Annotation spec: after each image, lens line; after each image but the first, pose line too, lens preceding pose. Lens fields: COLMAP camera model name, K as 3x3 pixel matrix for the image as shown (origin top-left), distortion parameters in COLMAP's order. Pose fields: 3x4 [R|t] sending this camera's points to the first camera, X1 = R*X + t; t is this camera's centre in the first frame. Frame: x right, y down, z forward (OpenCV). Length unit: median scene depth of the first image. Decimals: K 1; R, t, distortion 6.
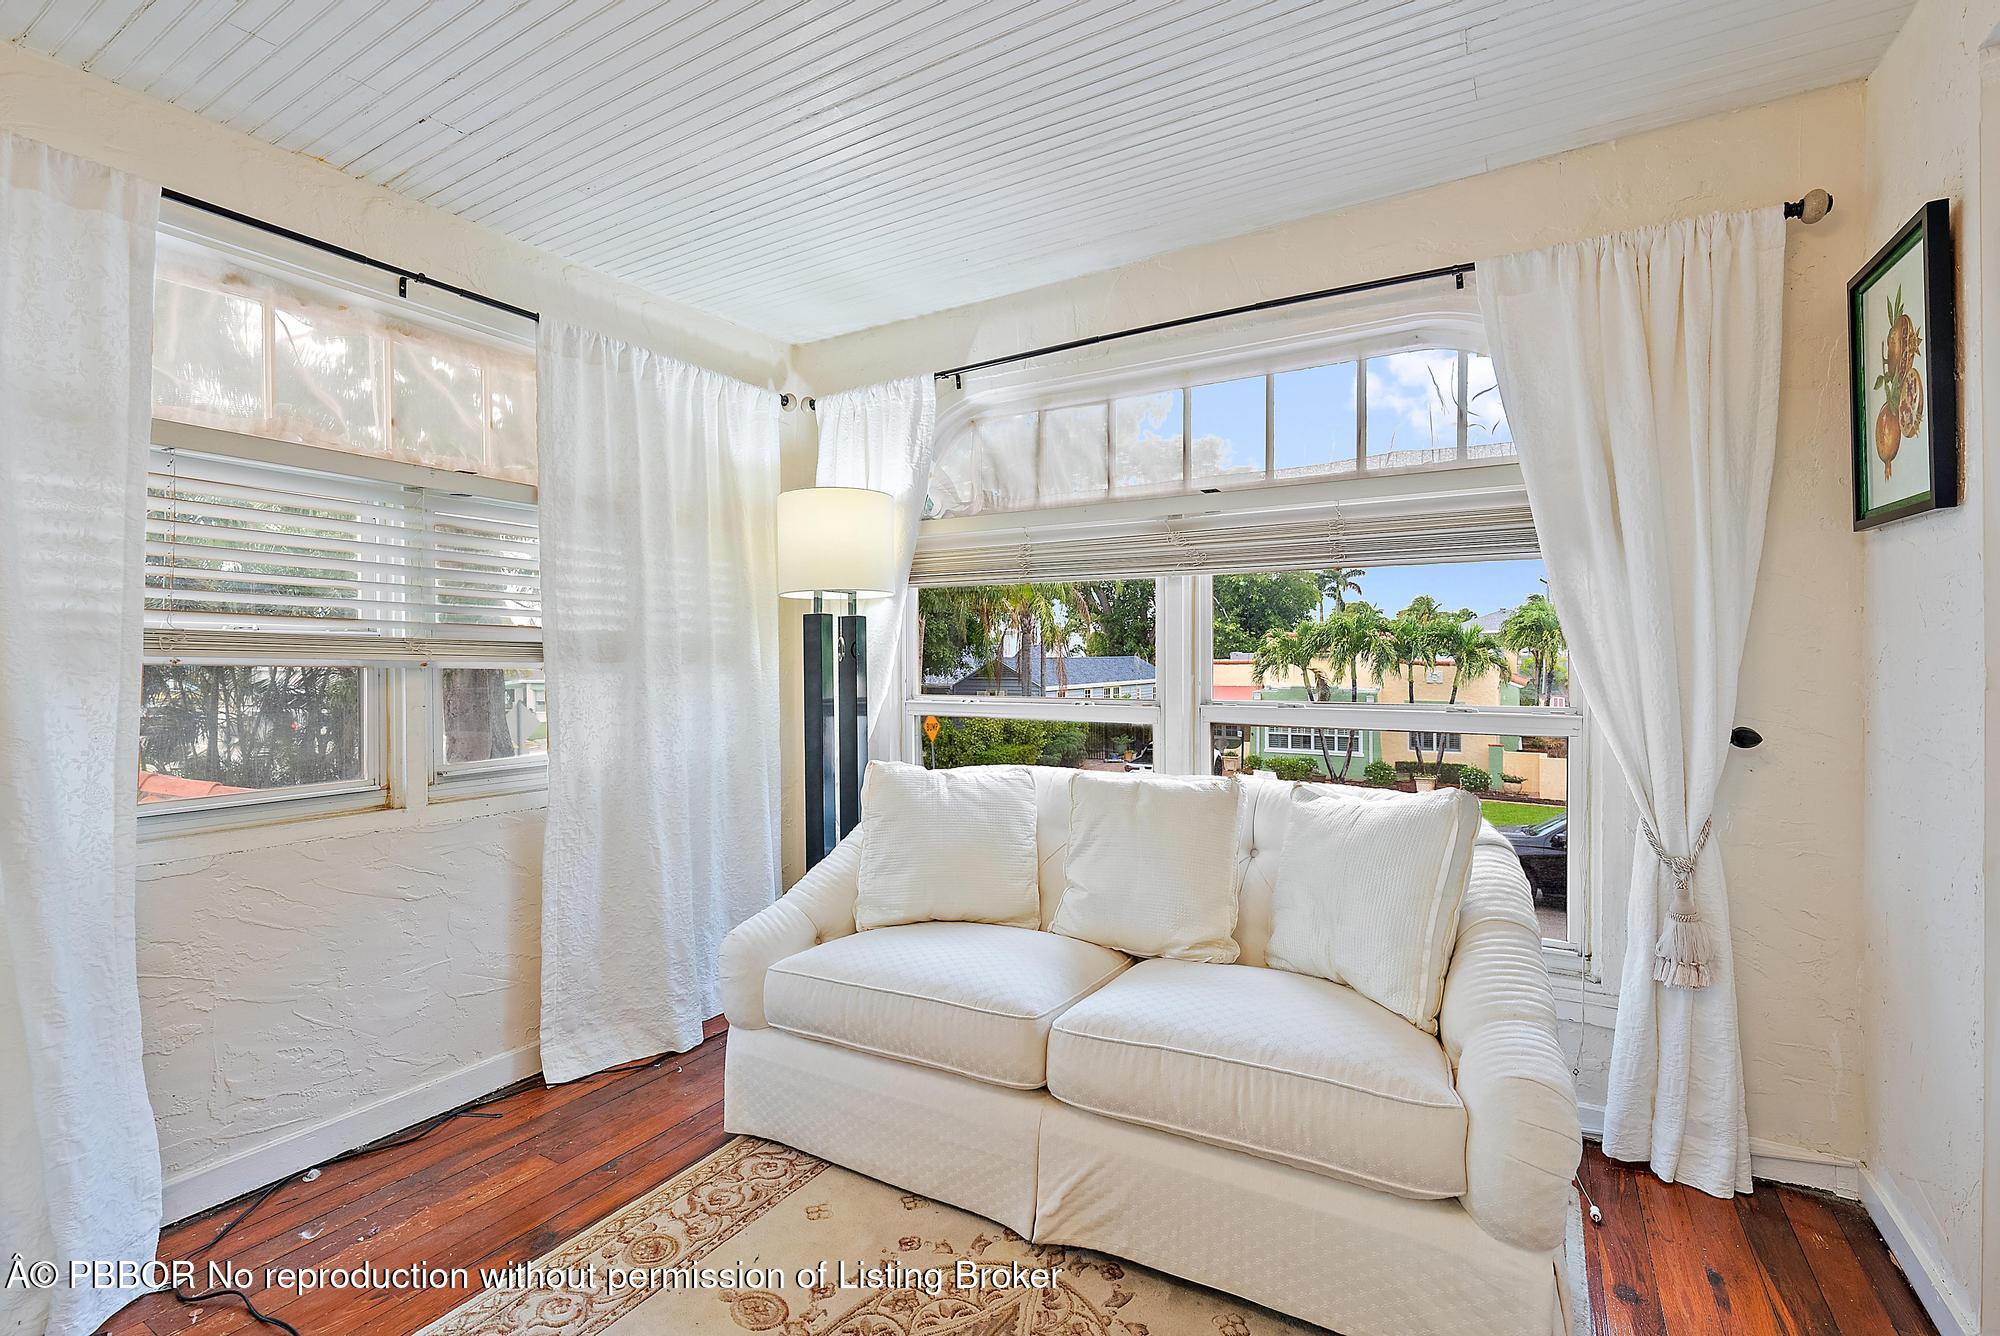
lens RADIAL K [[873.8, 0, 991.1], [0, 873.8, 669.0], [0, 0, 1]] dist [-0.025951, -0.000289]
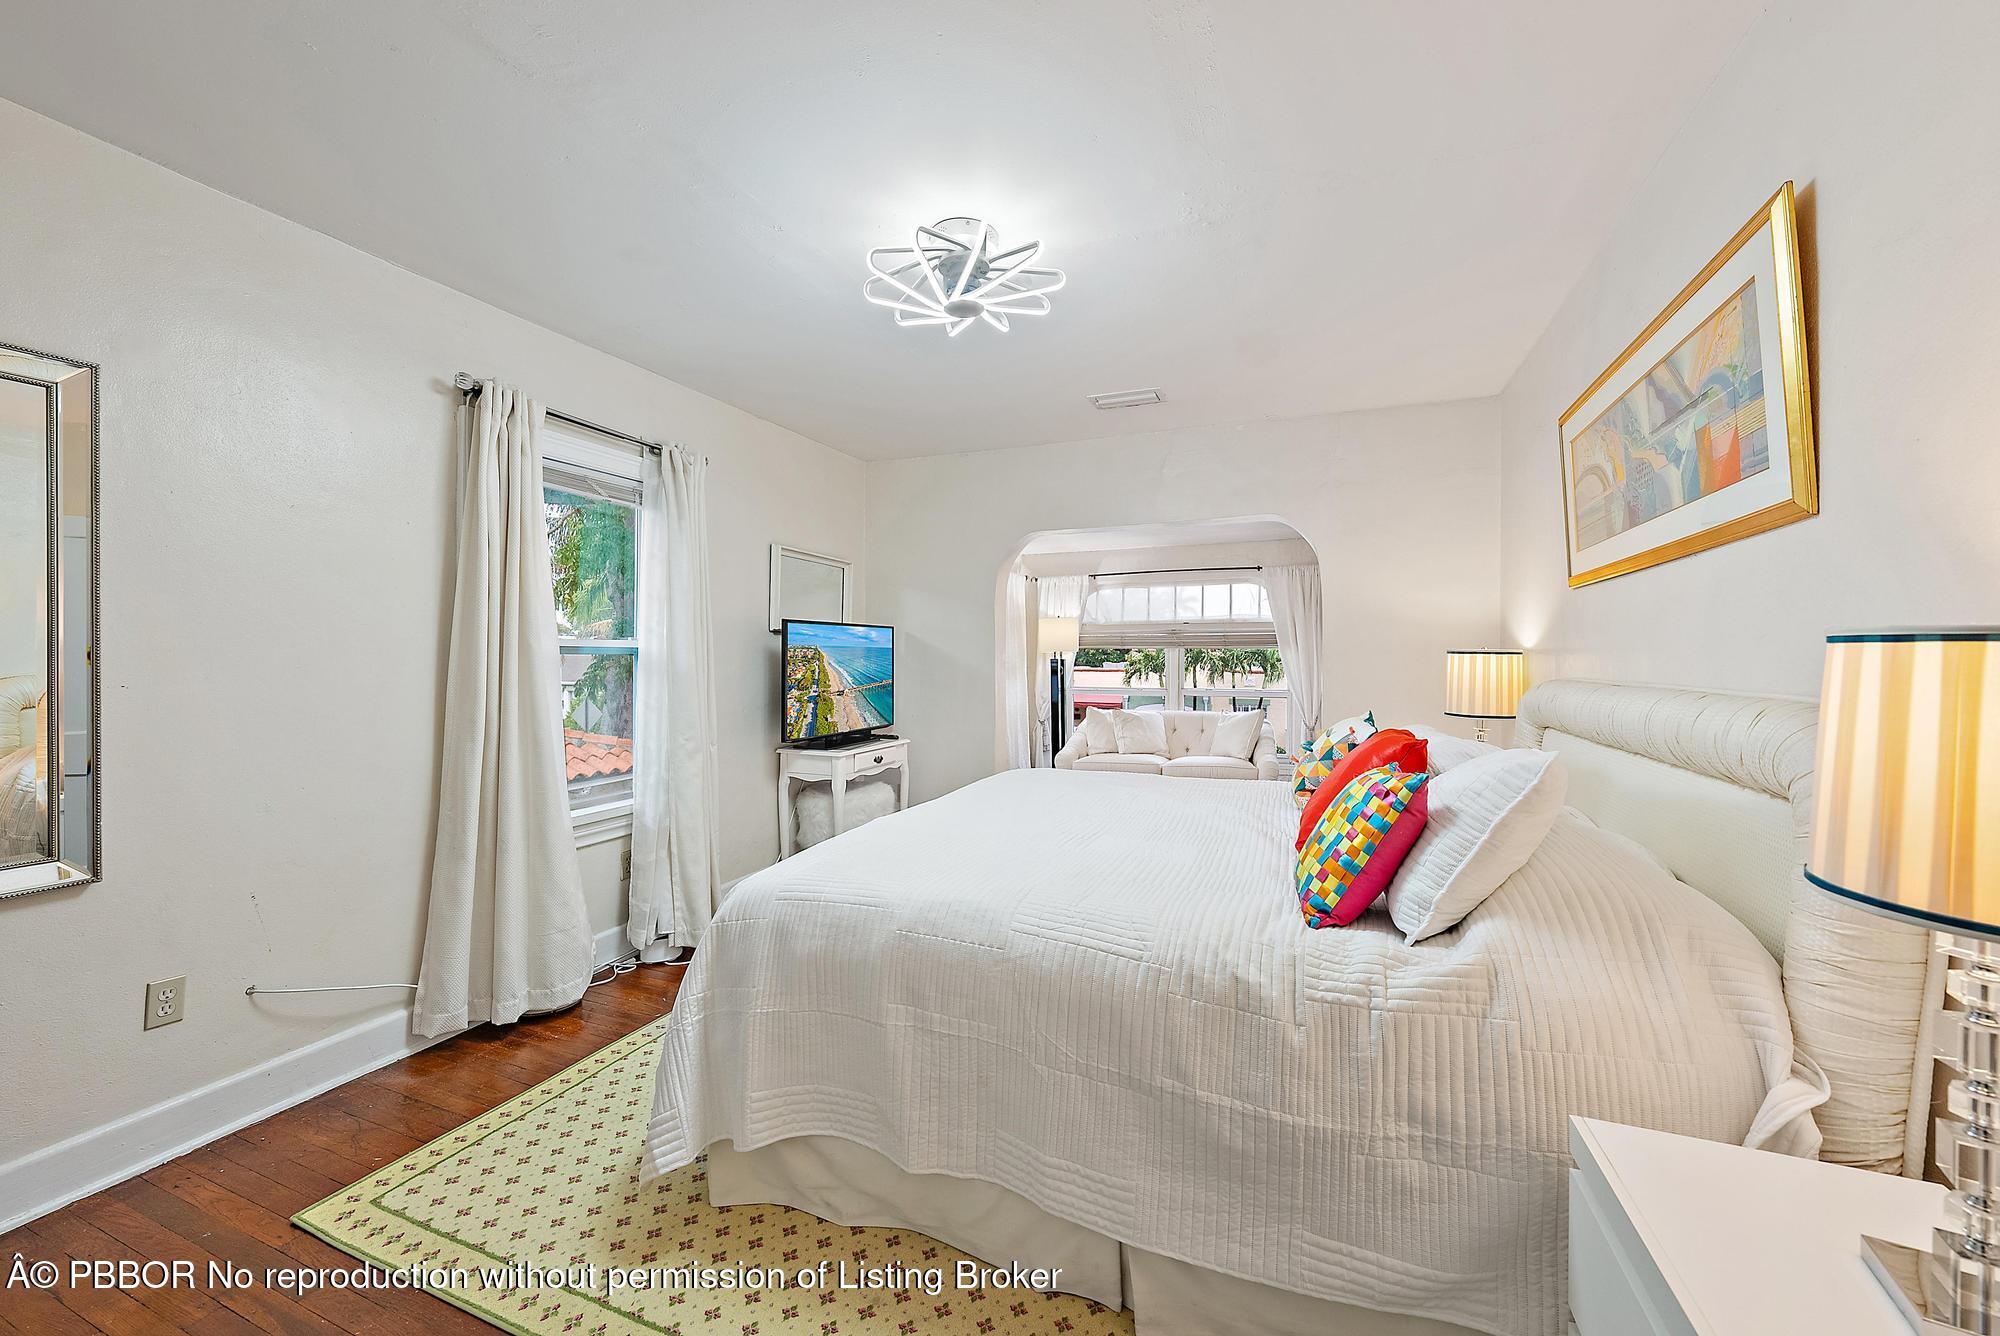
lens RADIAL K [[789.4, 0, 1002.3], [0, 789.4, 660.3], [0, 0, 1]] dist [0.002159, 0.000127]
pose [[0.985652, 0.006399, 0.168669, -0.725961], [-0.003513, 0.999842, -0.017399, -0.010555], [-0.168754, 0.016557, 0.985519, -1.406899]]
